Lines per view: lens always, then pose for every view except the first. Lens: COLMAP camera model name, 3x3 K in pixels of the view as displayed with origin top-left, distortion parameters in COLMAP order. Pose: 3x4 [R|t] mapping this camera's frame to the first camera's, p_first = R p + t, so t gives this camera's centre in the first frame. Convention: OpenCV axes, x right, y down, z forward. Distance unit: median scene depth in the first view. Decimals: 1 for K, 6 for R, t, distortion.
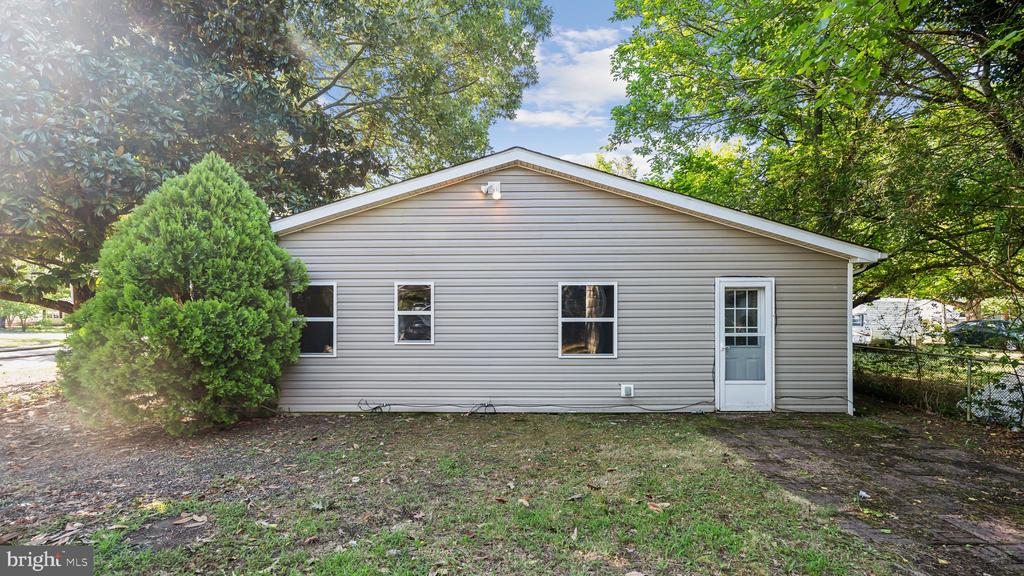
lens RADIAL K [[458.2, 0, 512.2], [0, 458.2, 291.4], [0, 0, 1]] dist [-0.004414, 0.001484]
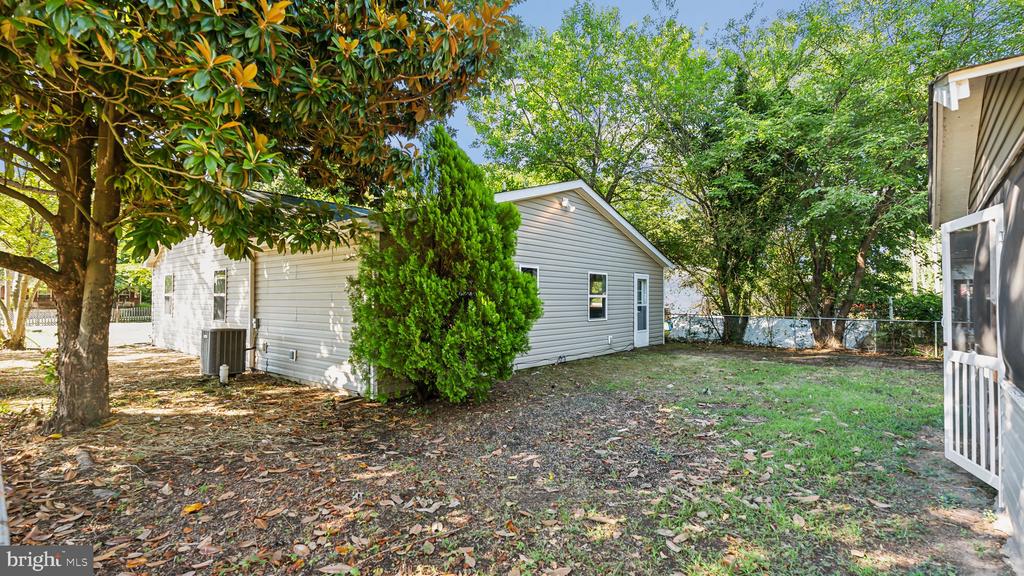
lens RADIAL K [[458.2, 0, 511.6], [0, 458.2, 284.8], [0, 0, 1]] dist [-0.004414, 0.001484]
pose [[0.635256, 0.024420, 0.771916, -1.237231], [-0.014807, 0.999701, -0.019441, 0.057732], [-0.772160, 0.000920, 0.635427, 0.234353]]
